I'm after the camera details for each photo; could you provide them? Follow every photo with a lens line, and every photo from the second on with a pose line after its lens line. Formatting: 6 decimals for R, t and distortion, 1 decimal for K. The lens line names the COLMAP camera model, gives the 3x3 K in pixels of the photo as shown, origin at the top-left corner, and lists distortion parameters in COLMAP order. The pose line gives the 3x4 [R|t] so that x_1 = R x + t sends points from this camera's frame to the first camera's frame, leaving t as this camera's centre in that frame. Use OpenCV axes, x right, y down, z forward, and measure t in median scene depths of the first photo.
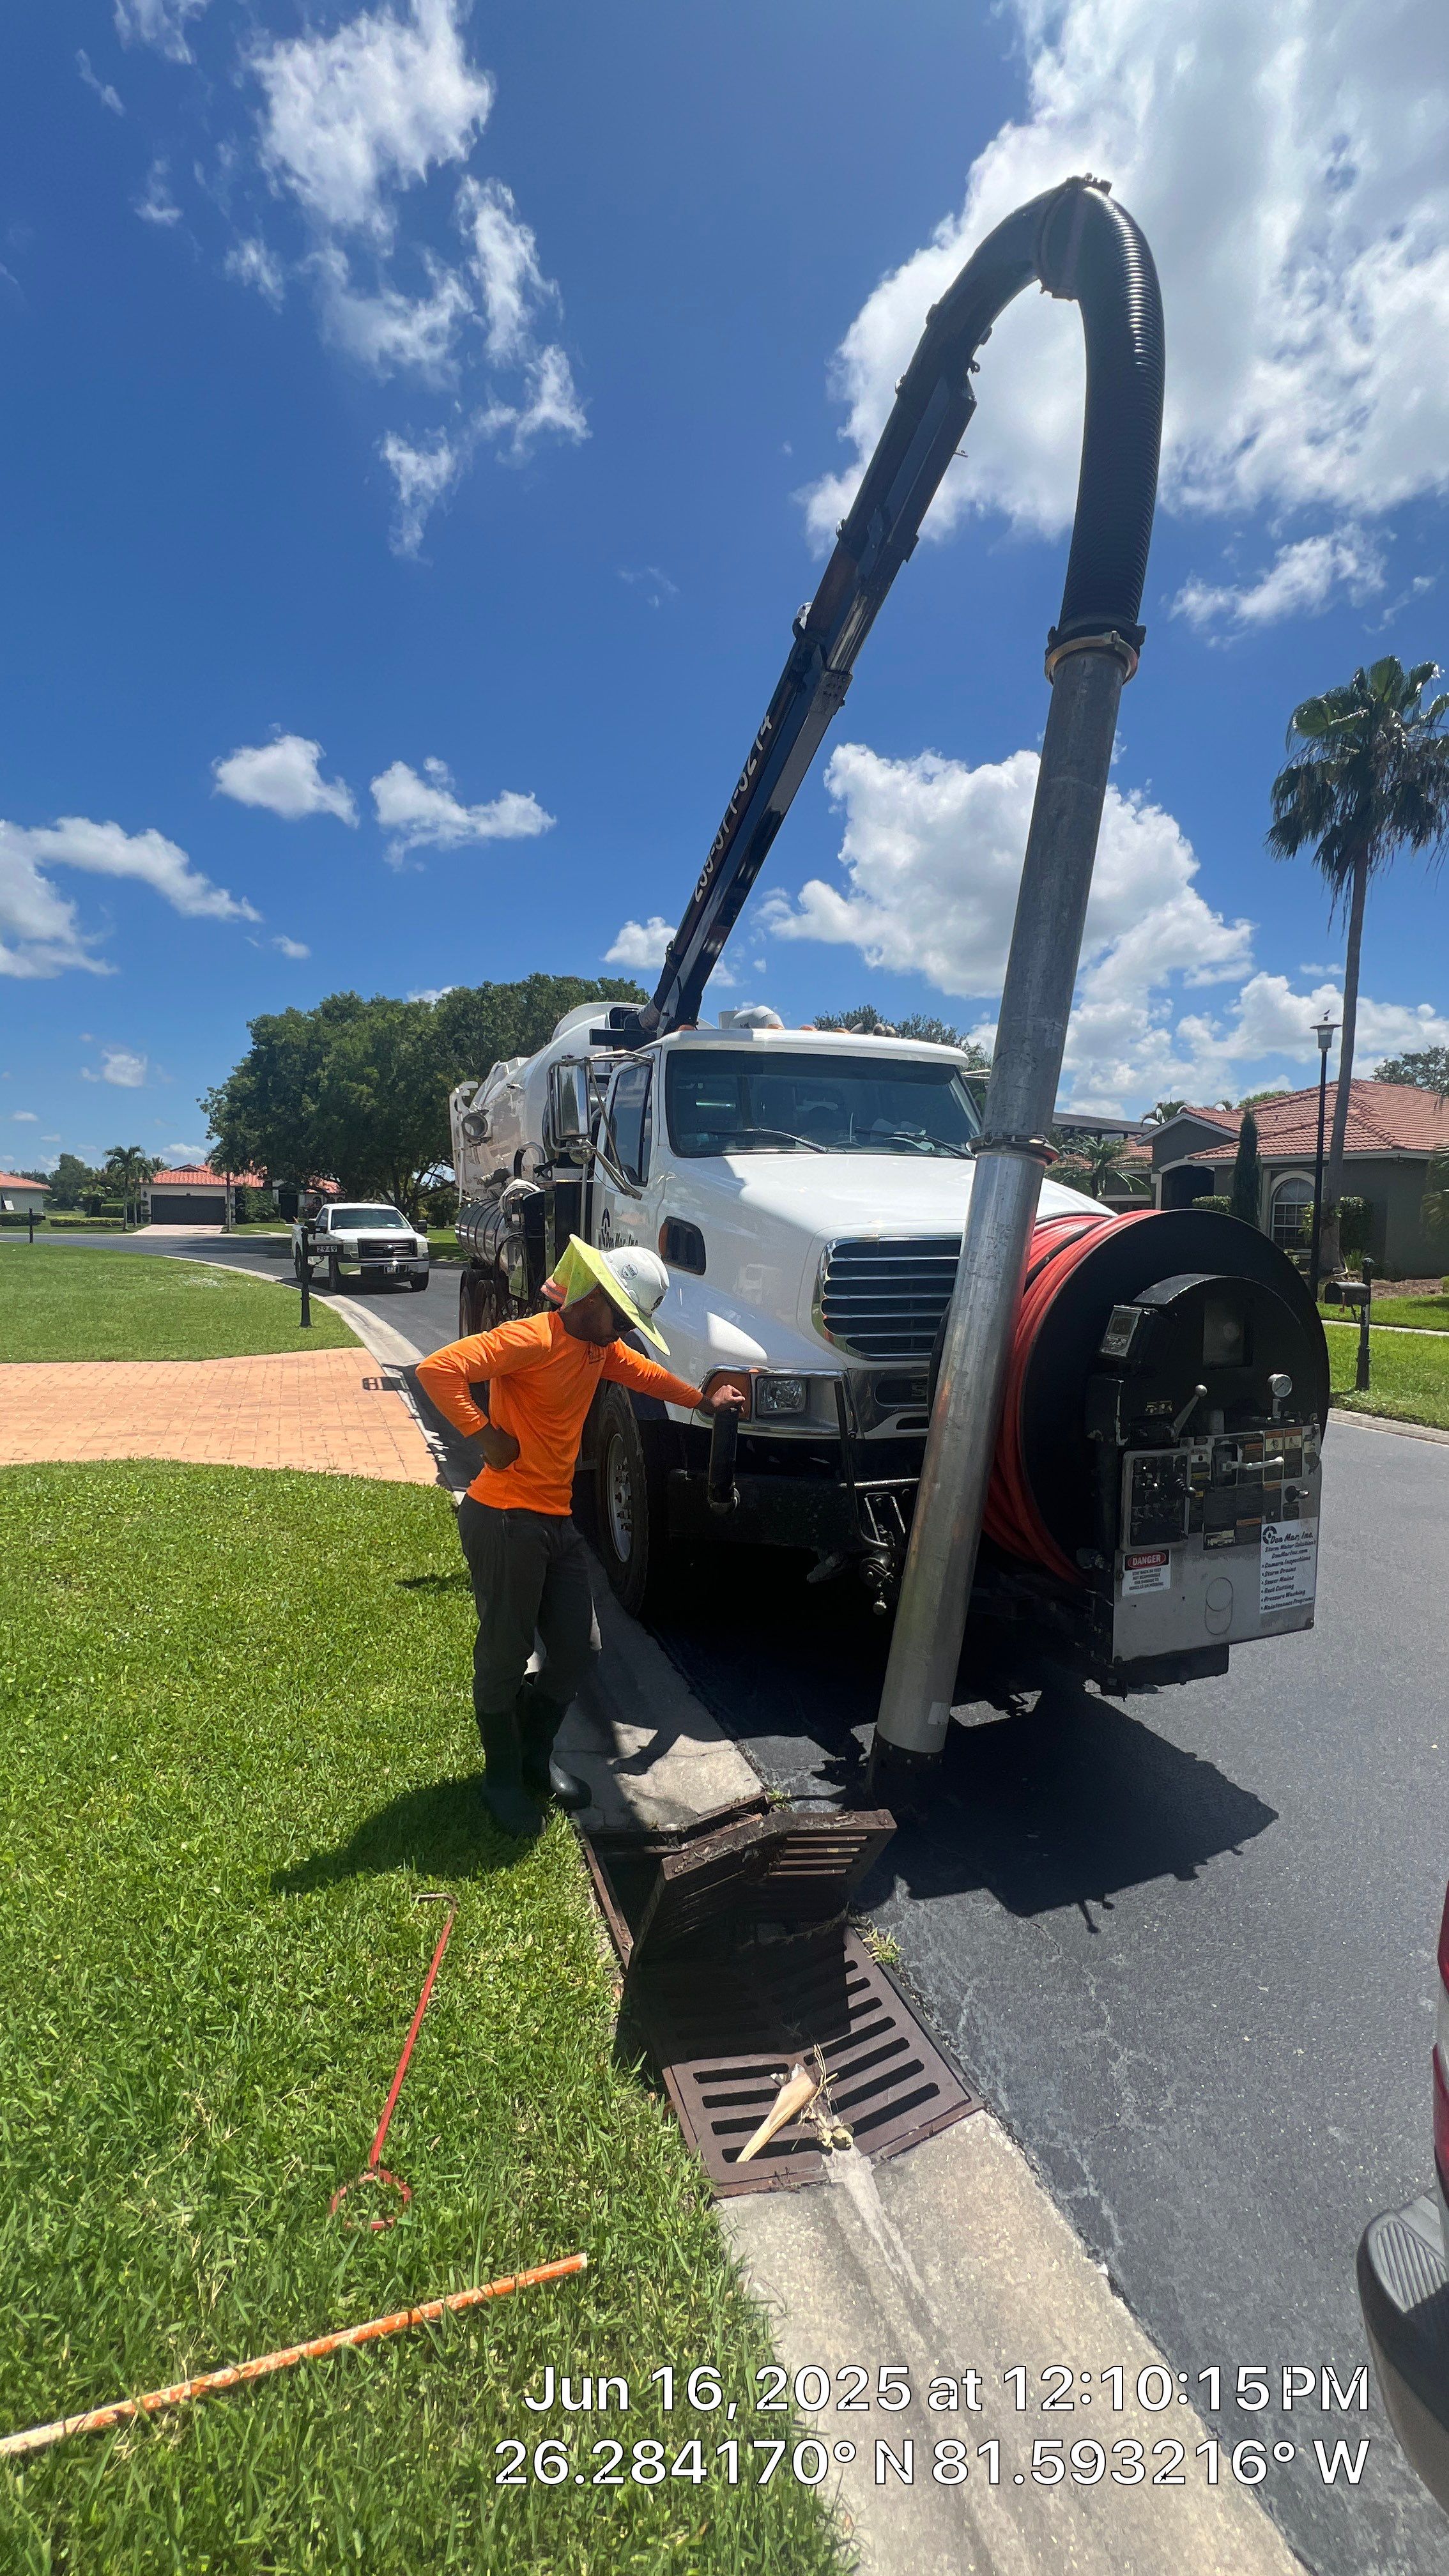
lens RADIAL K [[1045.5, 0, 725.0], [0, 1045.5, 1280.8], [0, 0, 1]] dist [0.014224, -0.000234]
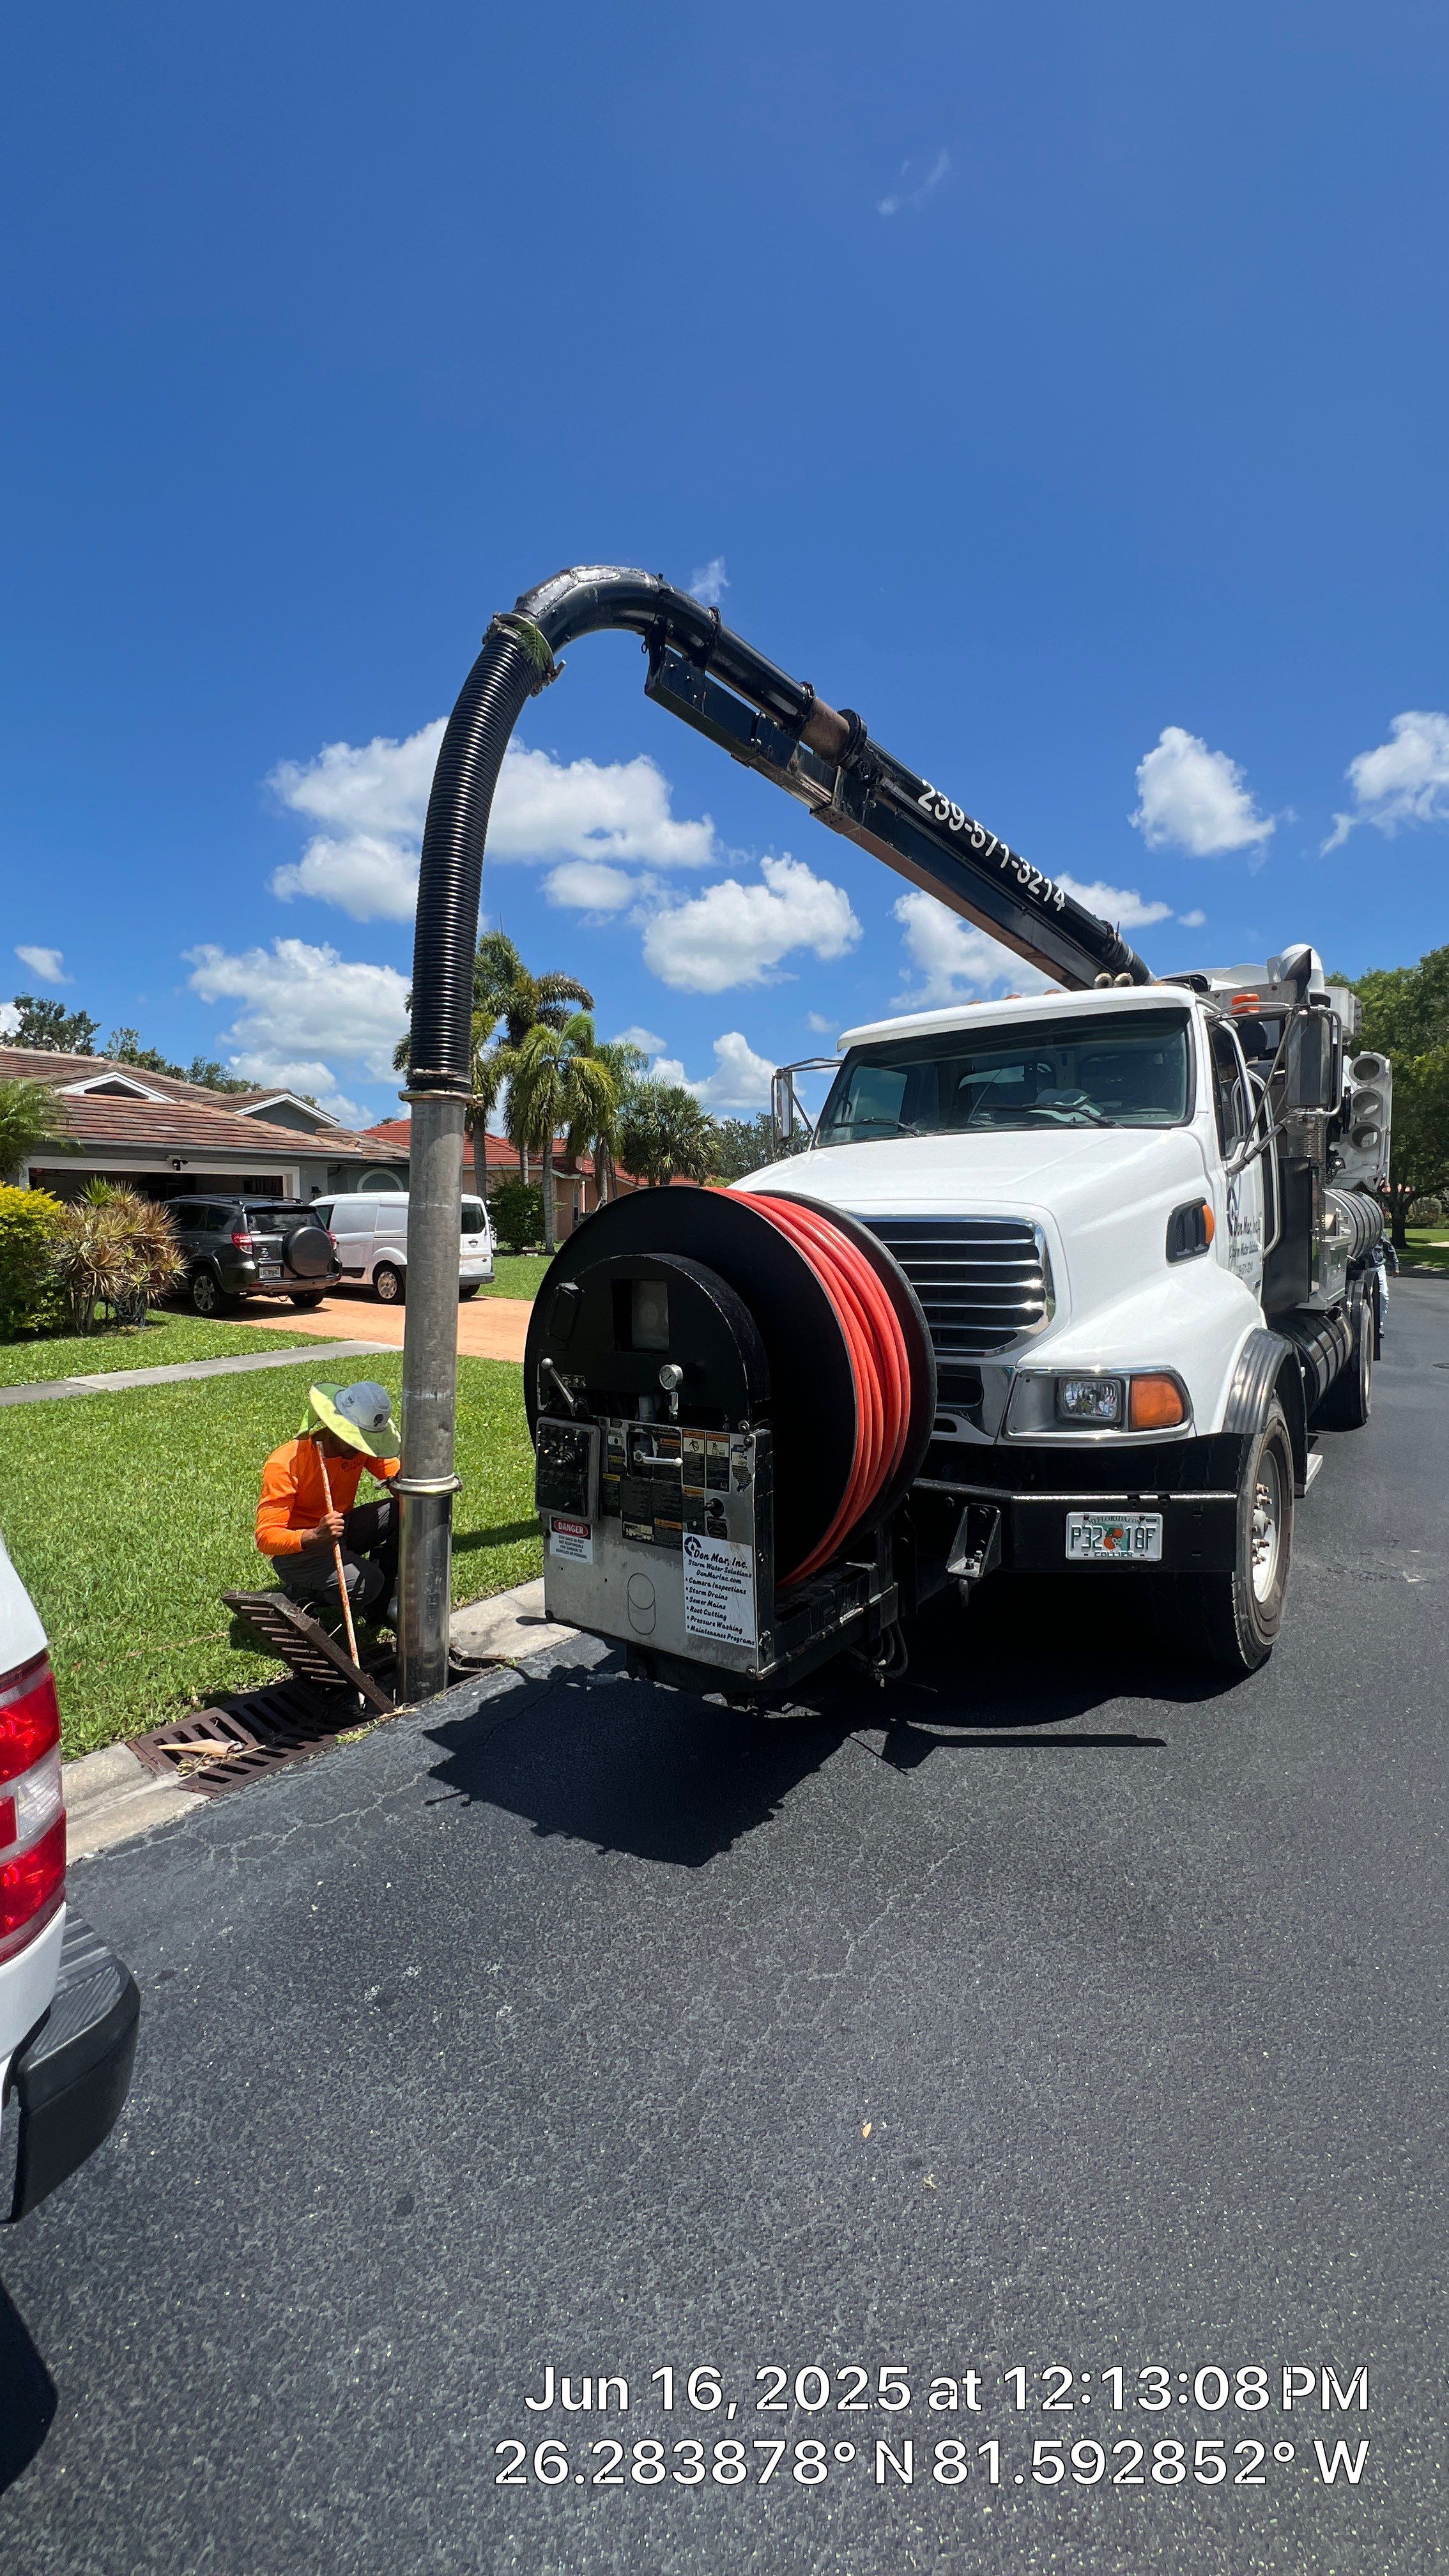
lens RADIAL K [[1032.8, 0, 724.5], [0, 1032.8, 1288.0], [0, 0, 1]] dist [-0.003535, 0.000651]
pose [[0.562104, 0.047427, -0.825706, 0.539346], [-0.045875, 0.998605, 0.026128, -0.000633], [0.825793, 0.023192, 0.563496, 0.226475]]
